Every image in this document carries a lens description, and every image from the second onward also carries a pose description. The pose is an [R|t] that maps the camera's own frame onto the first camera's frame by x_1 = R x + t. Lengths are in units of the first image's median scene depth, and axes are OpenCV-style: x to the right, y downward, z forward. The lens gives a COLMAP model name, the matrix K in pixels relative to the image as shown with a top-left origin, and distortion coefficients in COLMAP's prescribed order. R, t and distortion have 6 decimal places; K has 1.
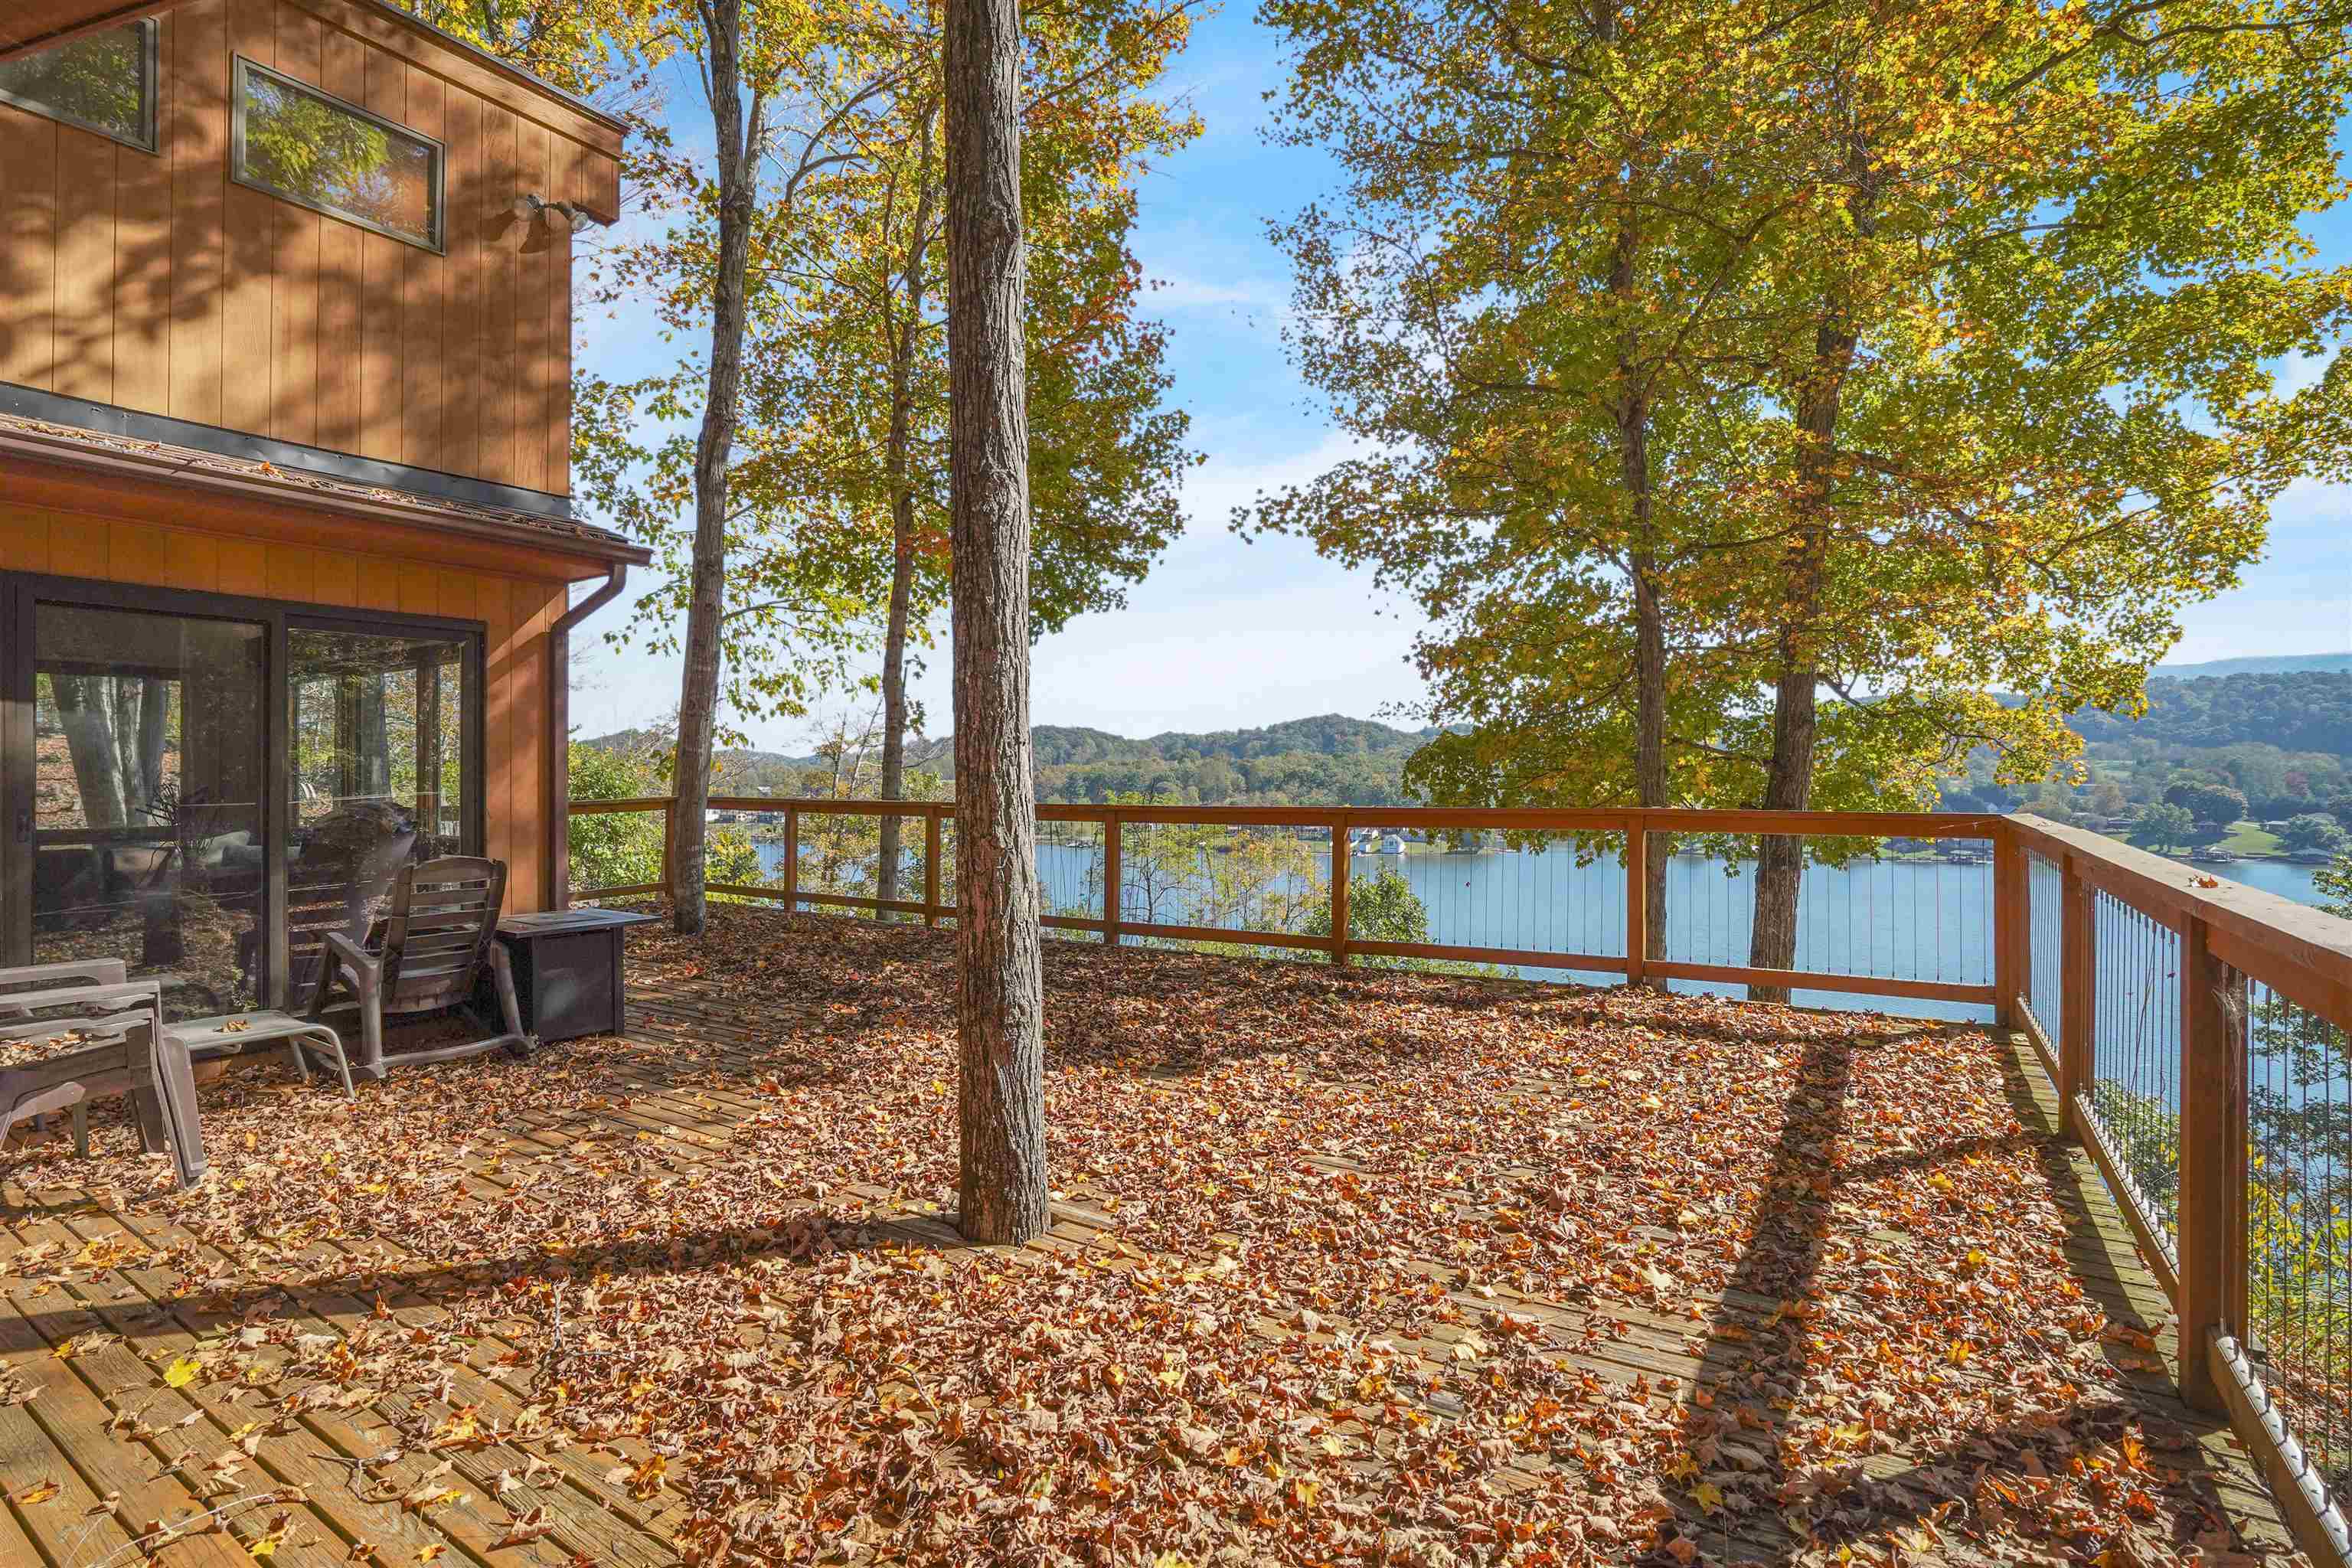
lens RADIAL K [[1112.0, 0, 1176.0], [0, 1112.0, 784.0], [0, 0, 1]] dist [-0.055891, 0.015930]
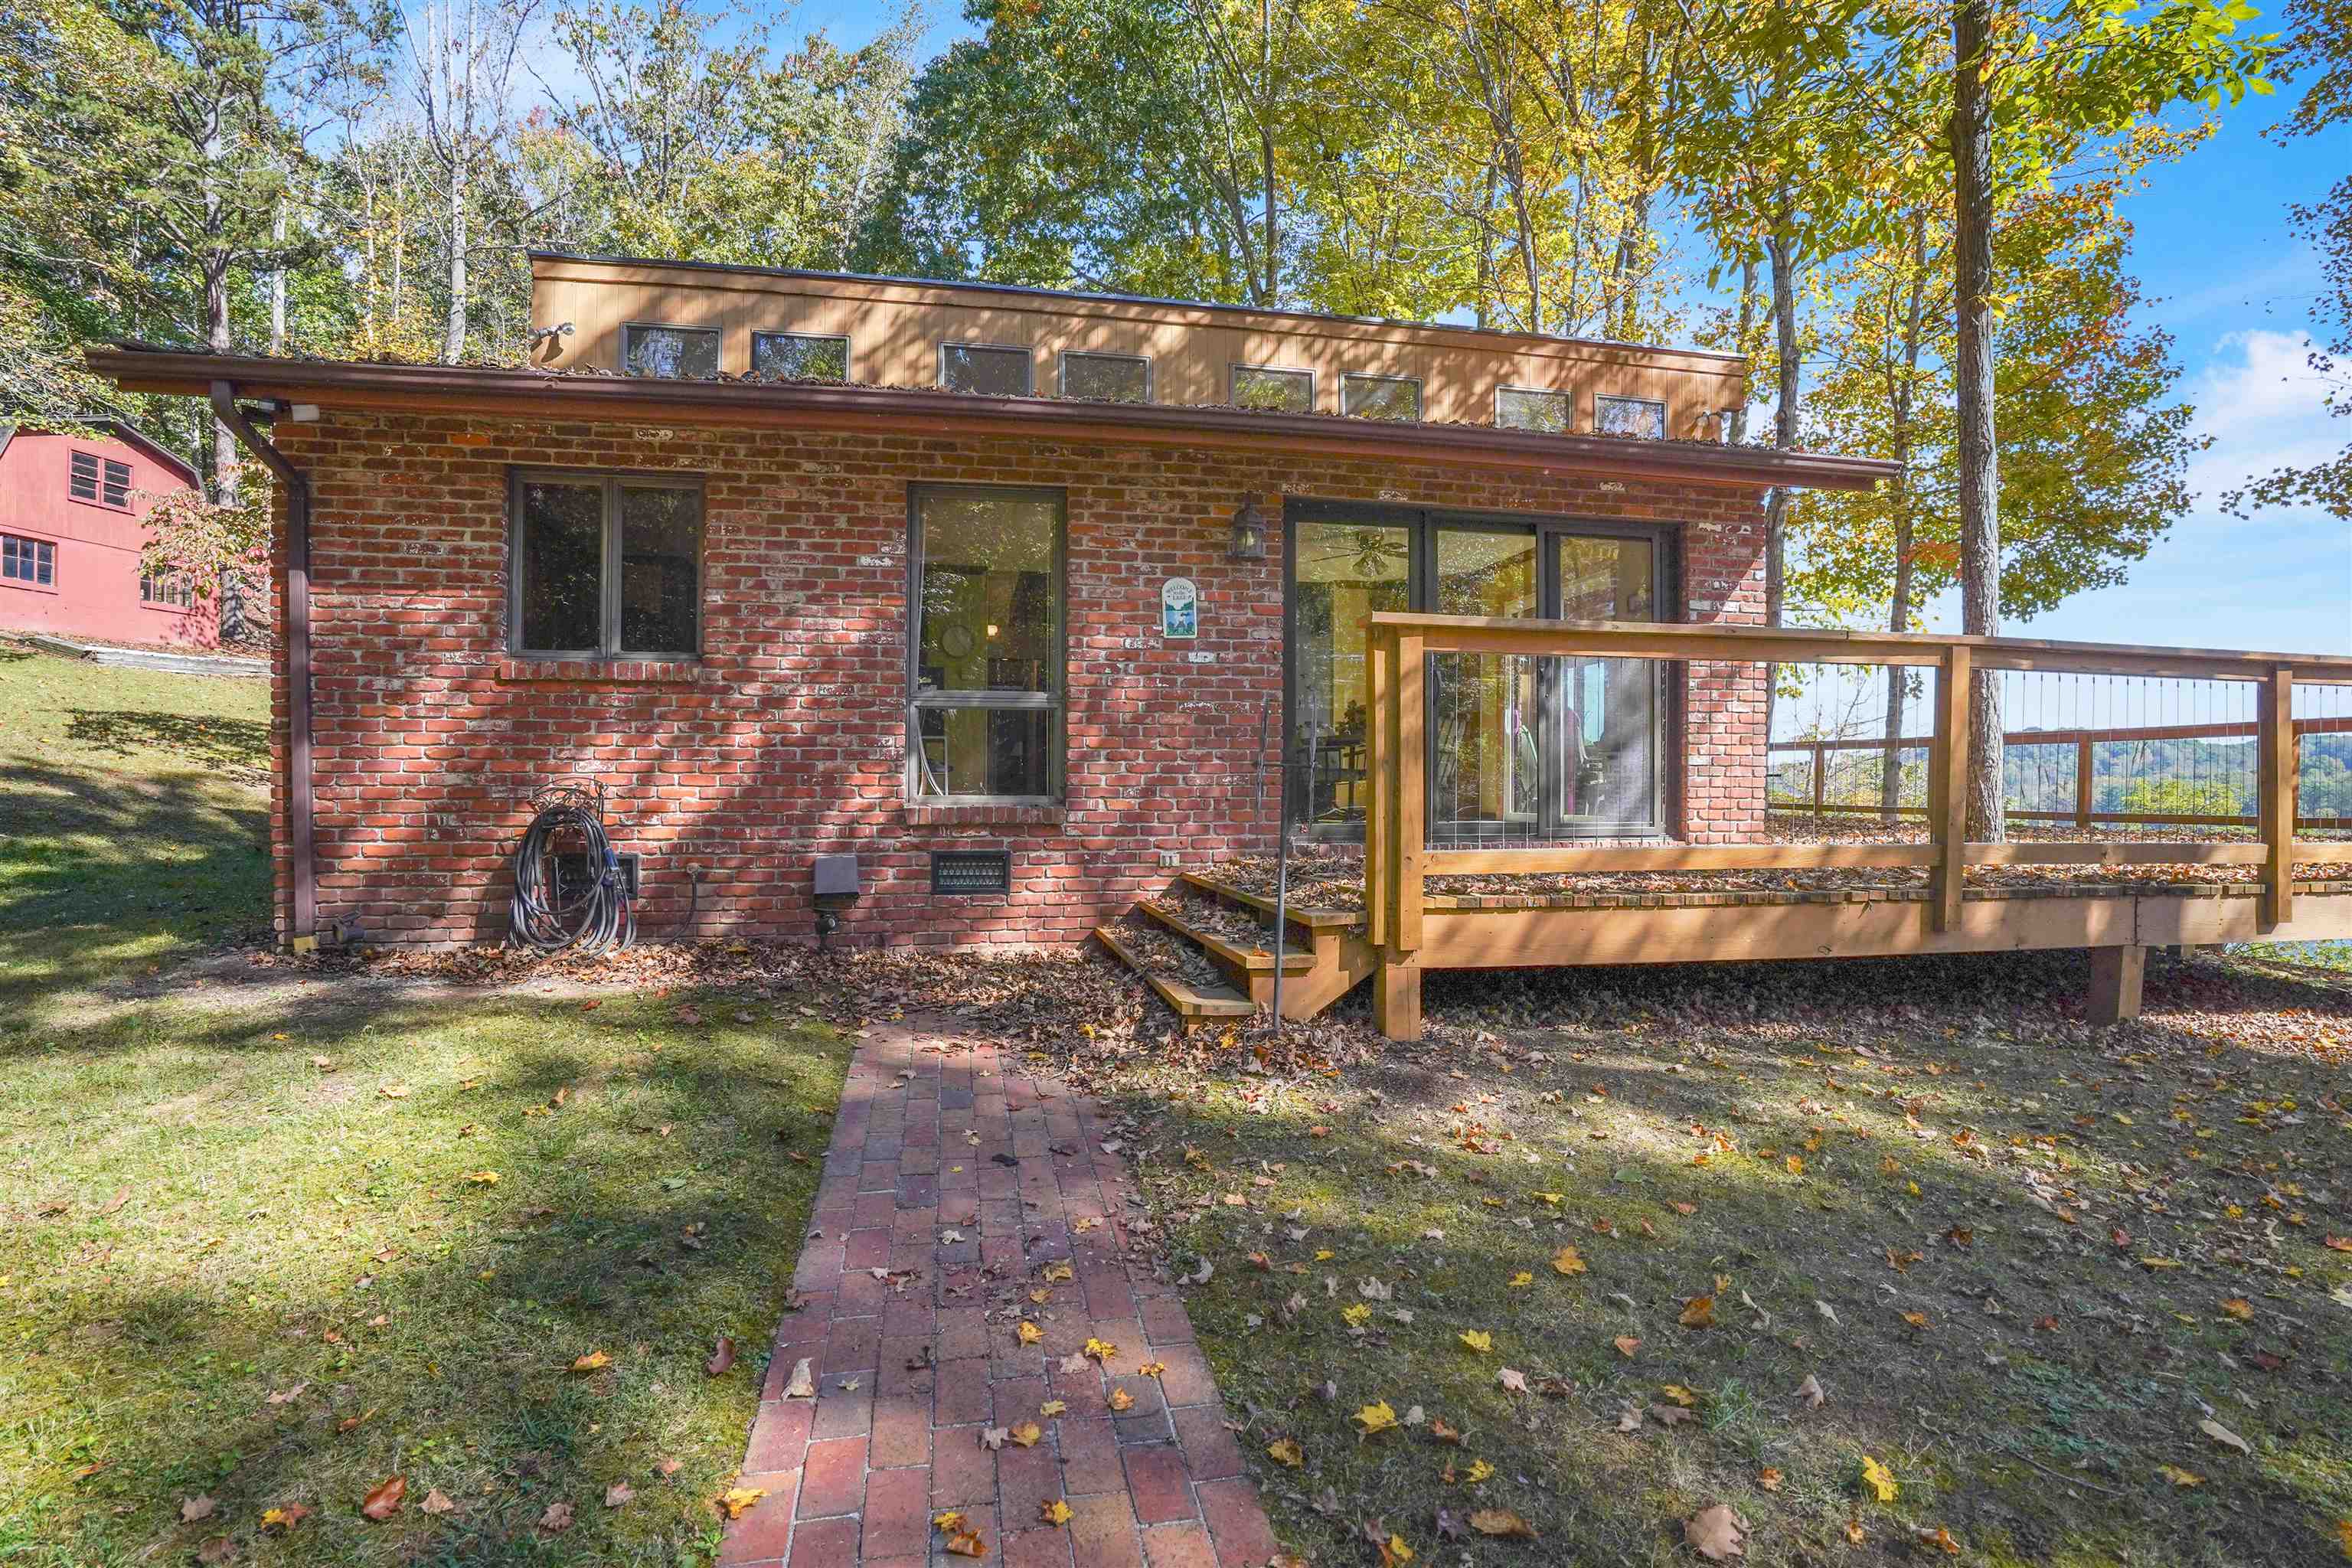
lens RADIAL K [[1112.0, 0, 1176.0], [0, 1112.0, 784.0], [0, 0, 1]] dist [-0.055891, 0.015930]
pose [[0.690518, 0.012481, -0.723208, 0.086296], [-0.017861, 0.999840, 0.000201, 0.067981], [0.723095, 0.012779, 0.690631, -0.487752]]
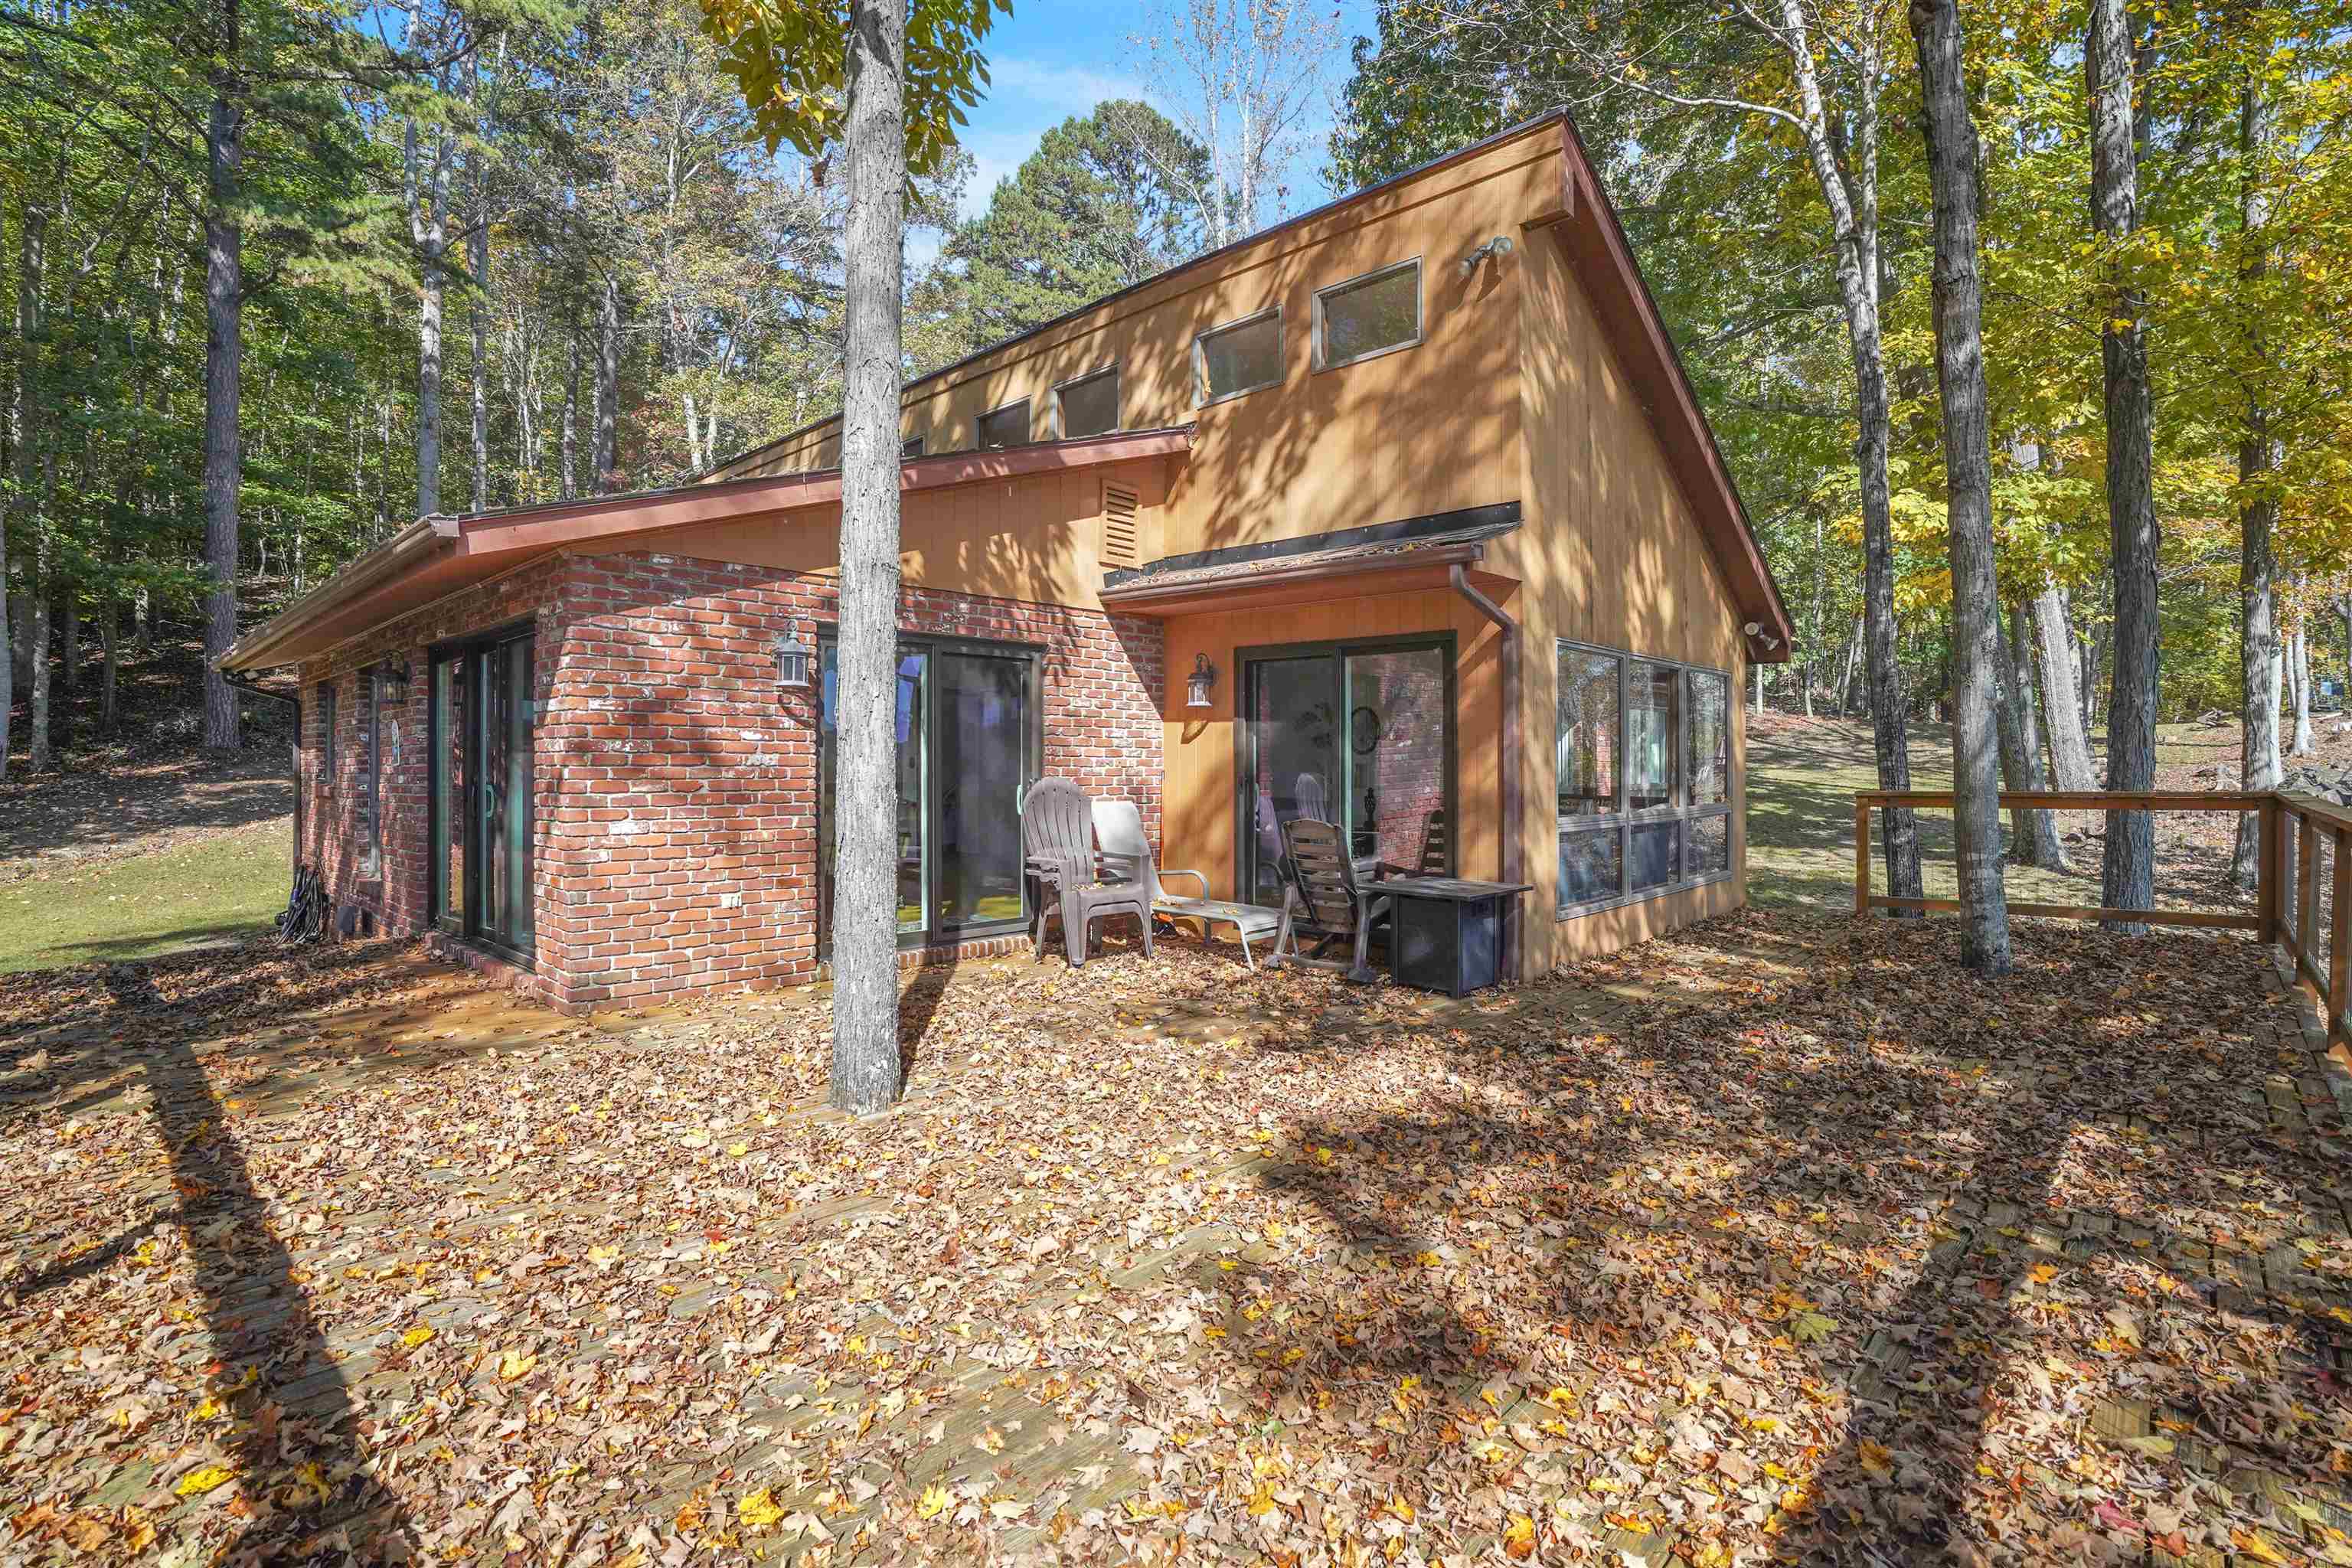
lens RADIAL K [[1112.0, 0, 1176.0], [0, 1112.0, 784.0], [0, 0, 1]] dist [-0.055891, 0.015930]
pose [[-0.191308, 0.026818, -0.981164, 0.282696], [-0.011312, 0.999500, 0.029525, -0.004586], [0.981465, 0.016748, -0.190909, 0.421325]]
